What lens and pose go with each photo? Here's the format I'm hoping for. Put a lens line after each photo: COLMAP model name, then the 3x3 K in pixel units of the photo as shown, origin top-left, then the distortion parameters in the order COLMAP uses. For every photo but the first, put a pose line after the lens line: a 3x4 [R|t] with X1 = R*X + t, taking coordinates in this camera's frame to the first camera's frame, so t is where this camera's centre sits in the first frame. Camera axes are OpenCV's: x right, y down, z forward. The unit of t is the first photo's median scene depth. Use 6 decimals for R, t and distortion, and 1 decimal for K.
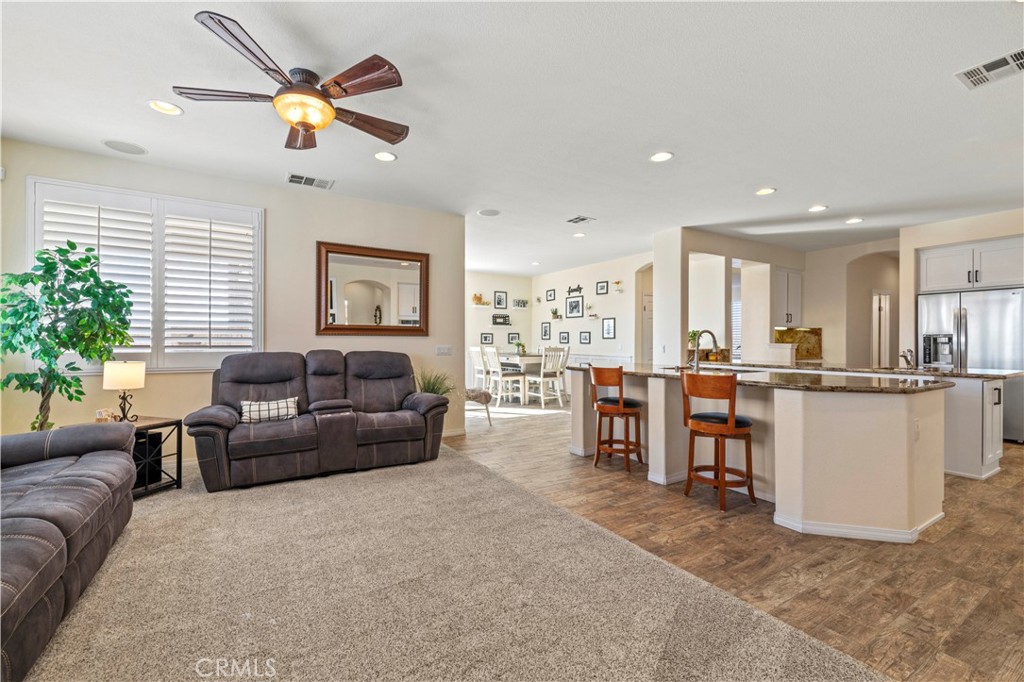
lens RADIAL K [[430.8, 0, 507.4], [0, 430.8, 342.7], [0, 0, 1]] dist [0.001227, -0.000526]
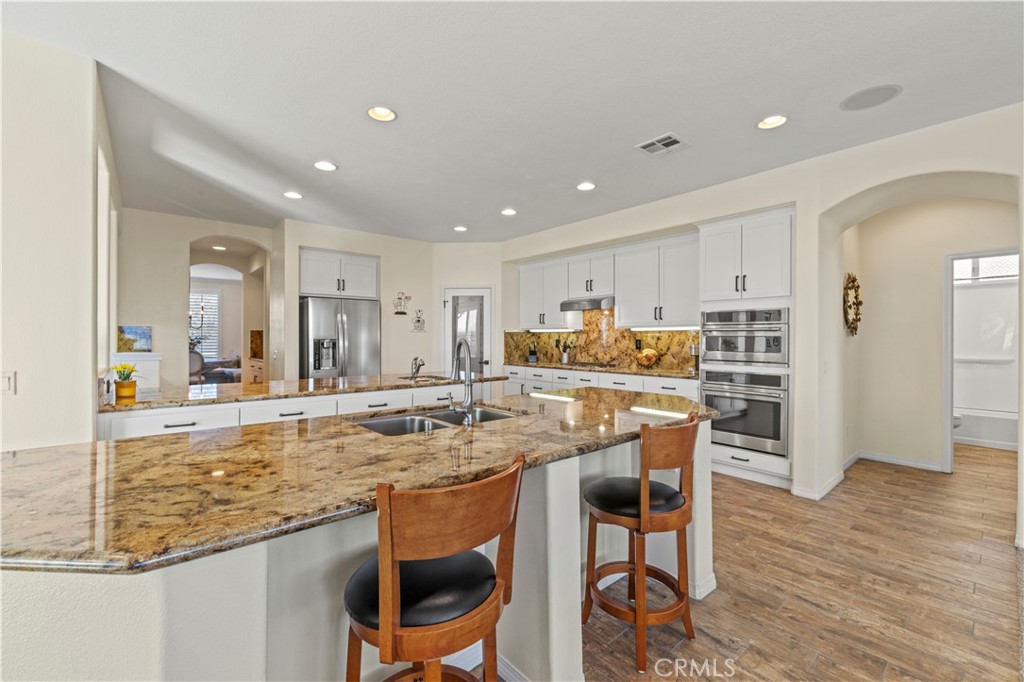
lens RADIAL K [[430.8, 0, 513.2], [0, 430.8, 338.0], [0, 0, 1]] dist [0.001227, -0.000526]
pose [[-0.159883, -0.001925, 0.987134, -0.060237], [0.004083, 0.999988, 0.002611, -0.036399], [-0.987128, 0.004448, -0.159873, 1.193906]]
